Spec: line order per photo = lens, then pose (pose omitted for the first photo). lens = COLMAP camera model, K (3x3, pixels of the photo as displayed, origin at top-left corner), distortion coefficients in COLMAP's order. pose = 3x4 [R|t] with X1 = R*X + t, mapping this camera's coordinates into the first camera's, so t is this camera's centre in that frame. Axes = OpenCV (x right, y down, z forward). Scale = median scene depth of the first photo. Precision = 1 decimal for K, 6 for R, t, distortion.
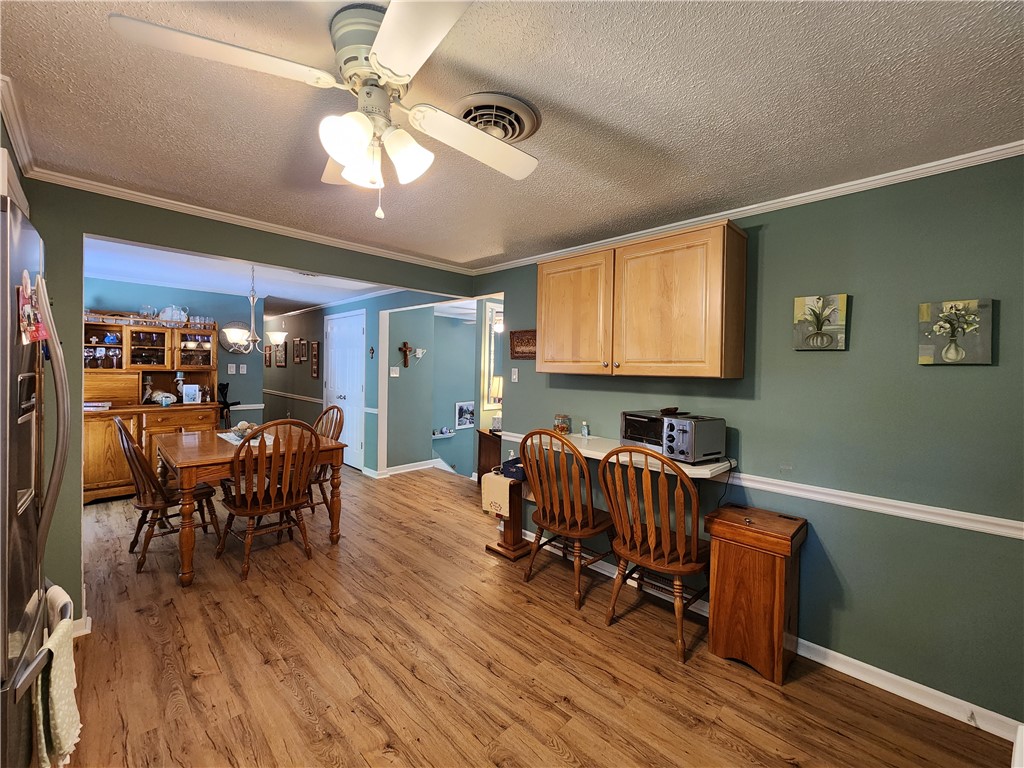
lens RADIAL K [[422.0, 0, 512.1], [0, 422.0, 374.0], [0, 0, 1]] dist [-0.002532, 0.000426]
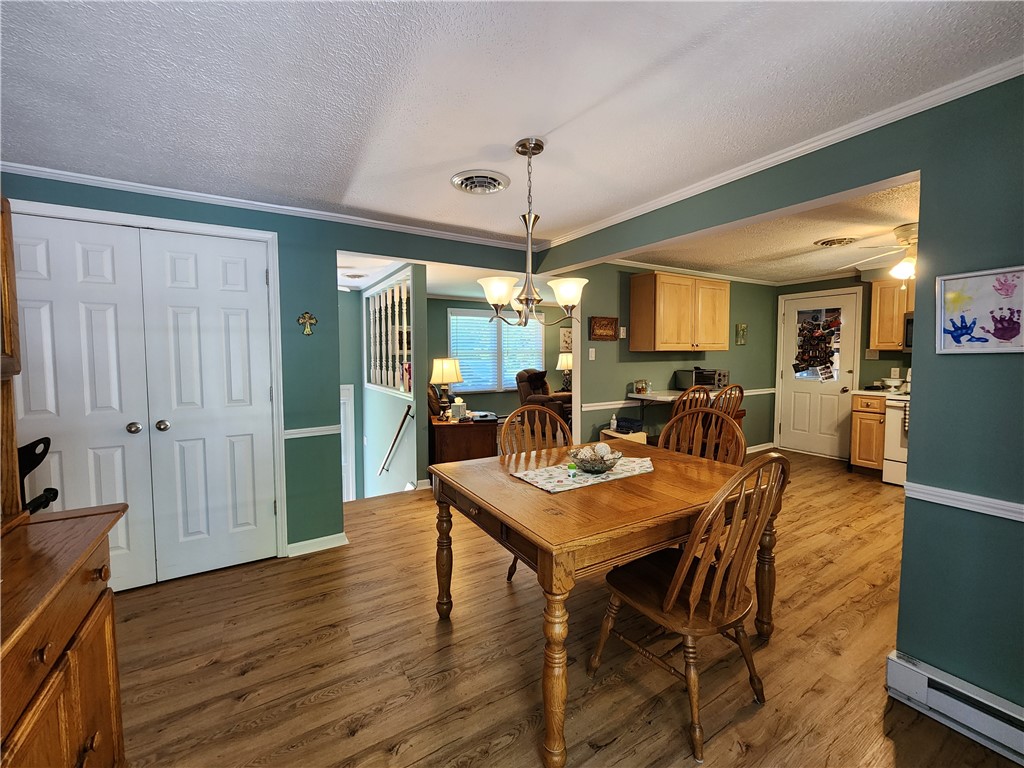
lens RADIAL K [[422.0, 0, 509.8], [0, 422.0, 375.8], [0, 0, 1]] dist [-0.002532, 0.000426]
pose [[0.239042, -0.075724, 0.968052, -1.037831], [0.021206, 0.997124, 0.072762, -0.023900], [-0.970778, 0.003135, 0.239960, 0.824256]]
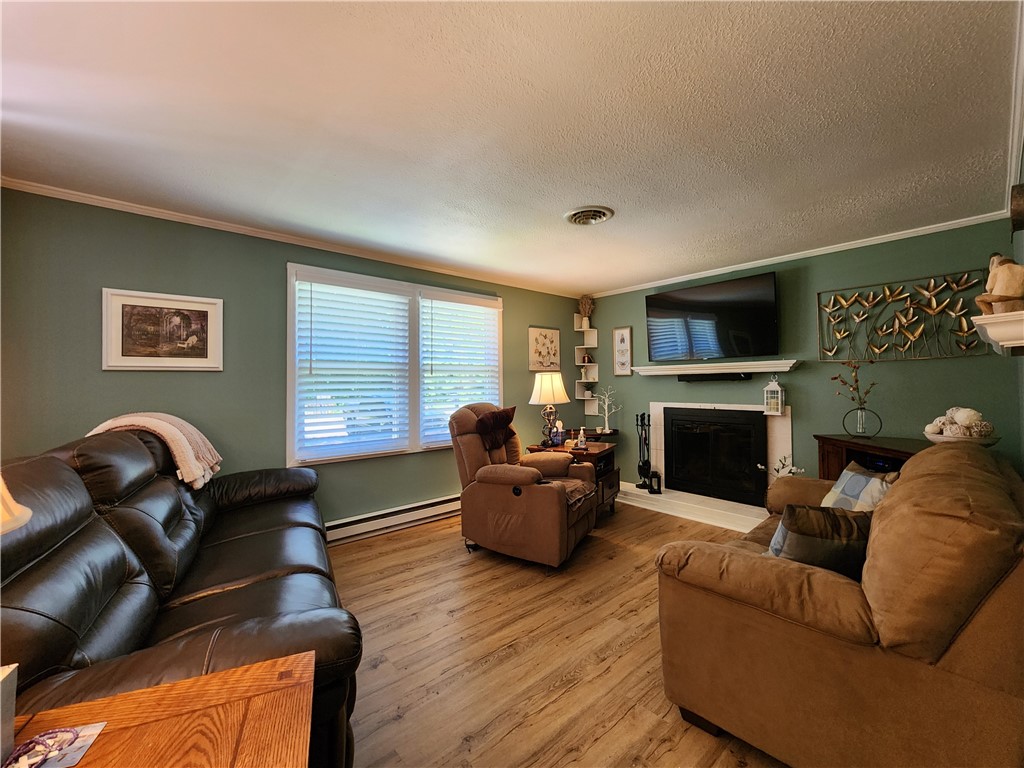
lens RADIAL K [[422.0, 0, 507.2], [0, 422.0, 375.7], [0, 0, 1]] dist [-0.002532, 0.000426]
pose [[0.076826, -0.001389, 0.997044, -0.094520], [0.021775, 0.999763, -0.000285, 0.026515], [-0.996807, 0.021732, 0.076838, 1.054879]]
